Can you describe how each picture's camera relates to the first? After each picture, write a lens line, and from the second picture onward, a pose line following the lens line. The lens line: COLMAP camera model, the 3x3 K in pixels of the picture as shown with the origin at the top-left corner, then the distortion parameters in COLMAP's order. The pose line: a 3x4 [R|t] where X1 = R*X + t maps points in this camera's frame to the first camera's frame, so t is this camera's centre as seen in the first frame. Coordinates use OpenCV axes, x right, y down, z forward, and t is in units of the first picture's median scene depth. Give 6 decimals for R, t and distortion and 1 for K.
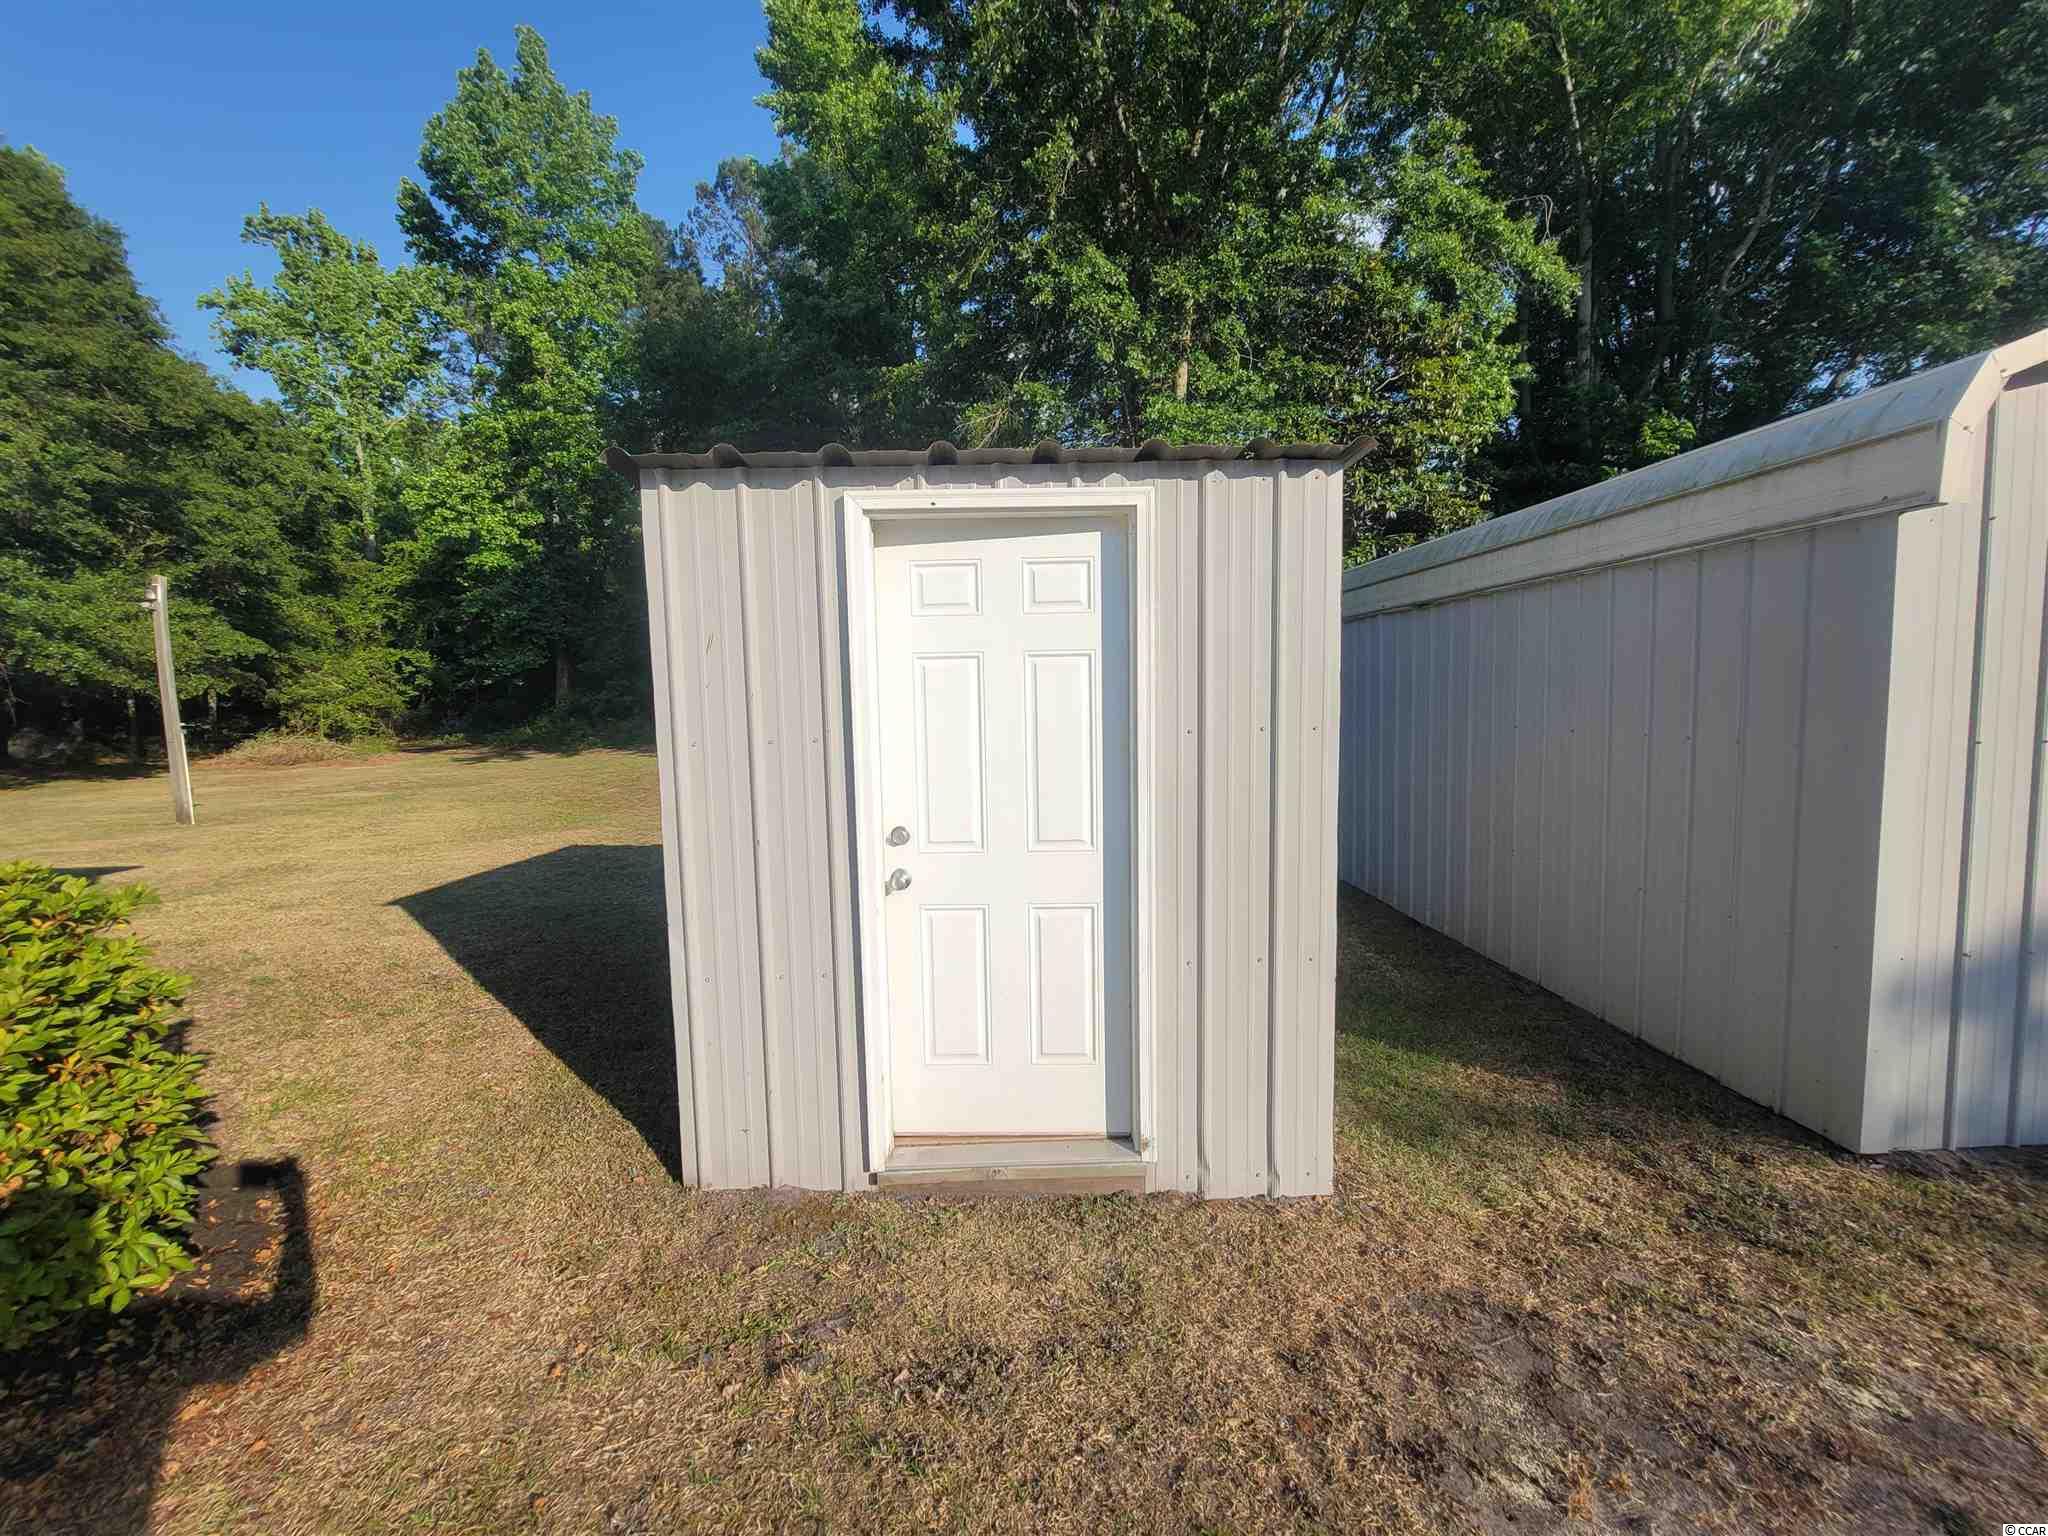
lens RADIAL K [[847.6, 0, 998.8], [0, 847.6, 766.5], [0, 0, 1]] dist [0.001160, 0.000142]
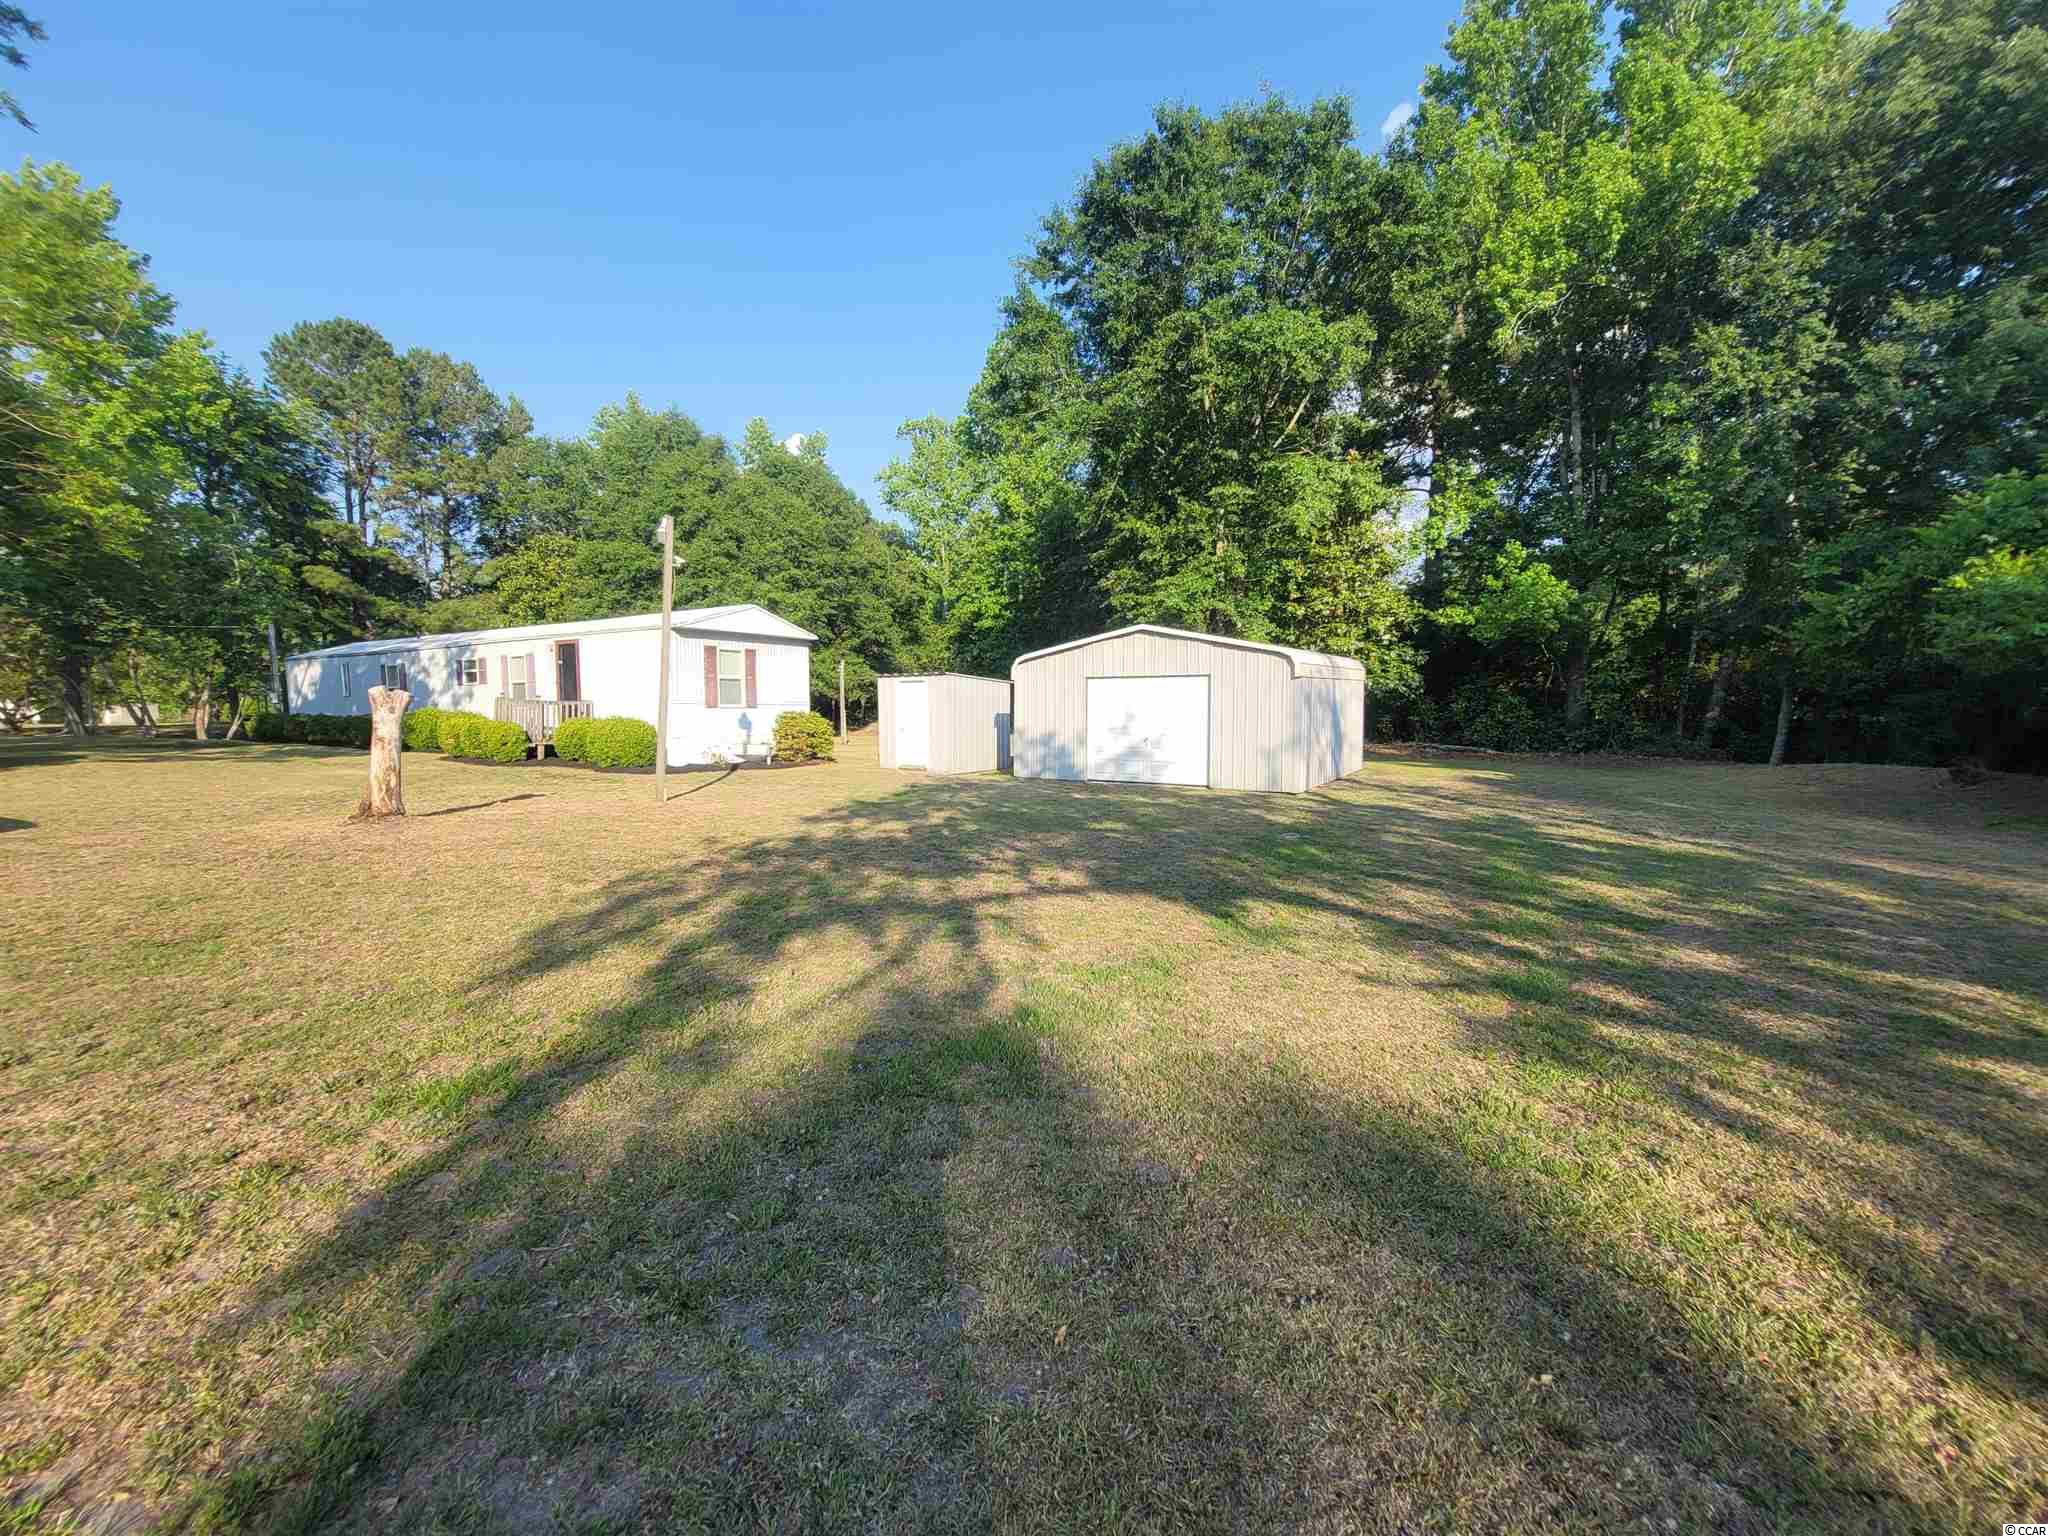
lens RADIAL K [[829.8, 0, 1006.9], [0, 829.8, 761.2], [0, 0, 1]] dist [-0.002025, -0.000317]
pose [[0.829001, 0.051389, -0.556882, 0.404575], [-0.058198, 0.998290, 0.005486, 0.027082], [0.556211, 0.027861, 0.830574, -0.388663]]
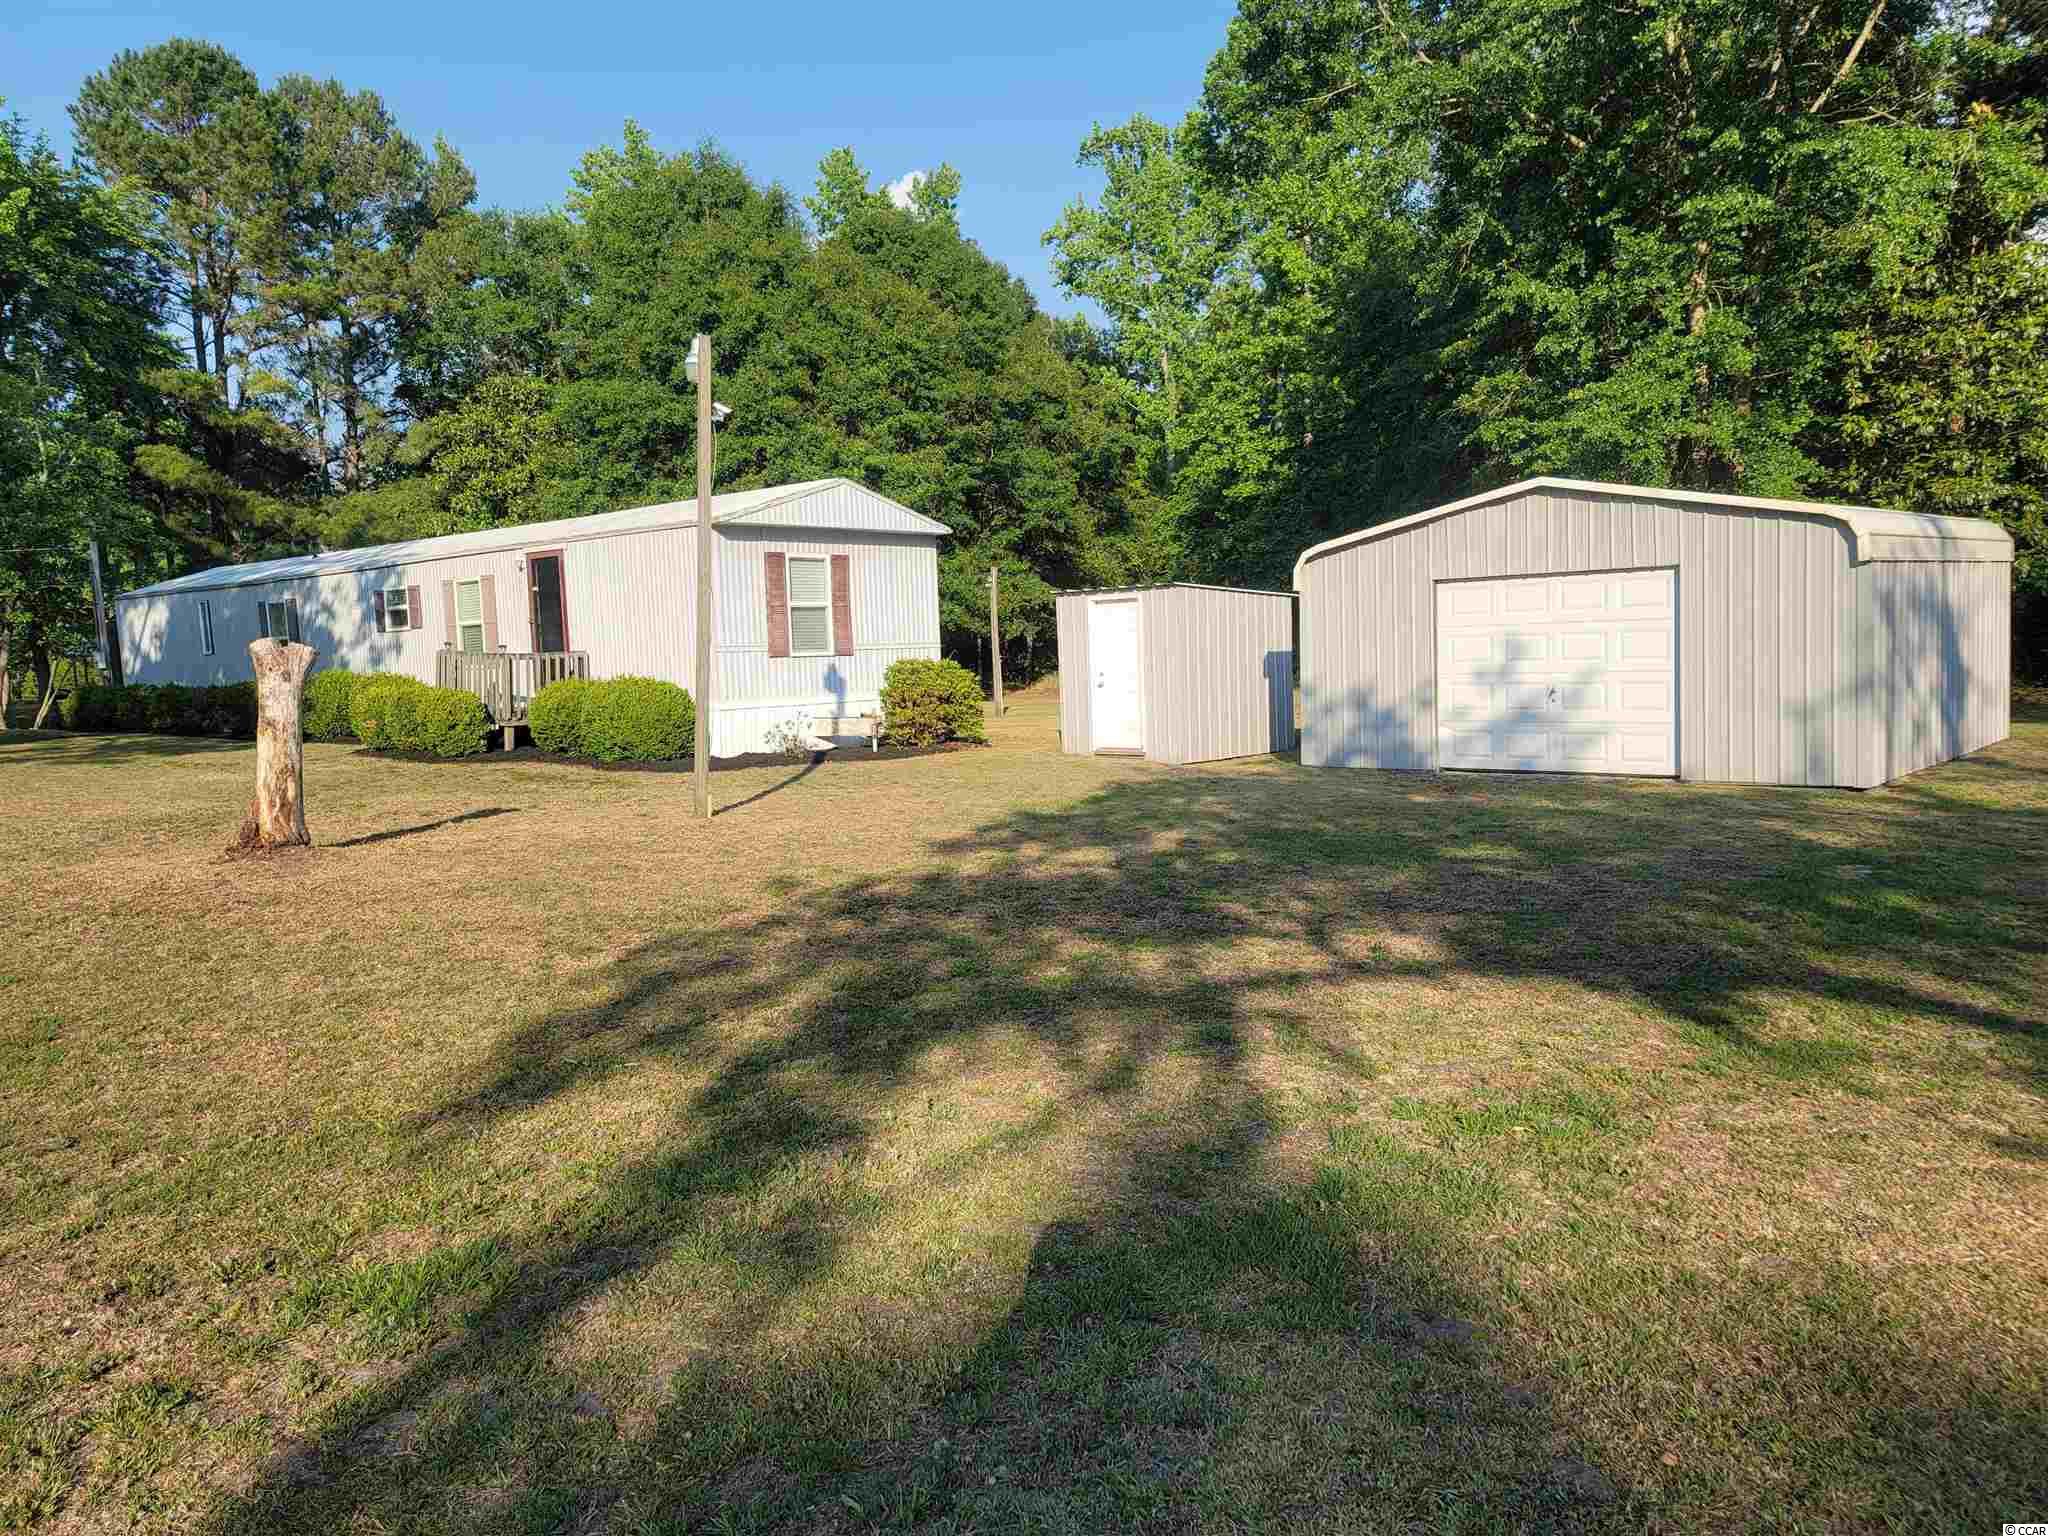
lens RADIAL K [[1479.5, 0, 1038.2], [0, 1479.5, 745.0], [0, 0, 1]] dist [0.092909, -0.085631]
pose [[0.725926, 0.037714, -0.686739, 0.407544], [-0.035850, 0.999213, 0.016979, 0.026809], [0.686838, 0.012295, 0.726706, -0.393540]]
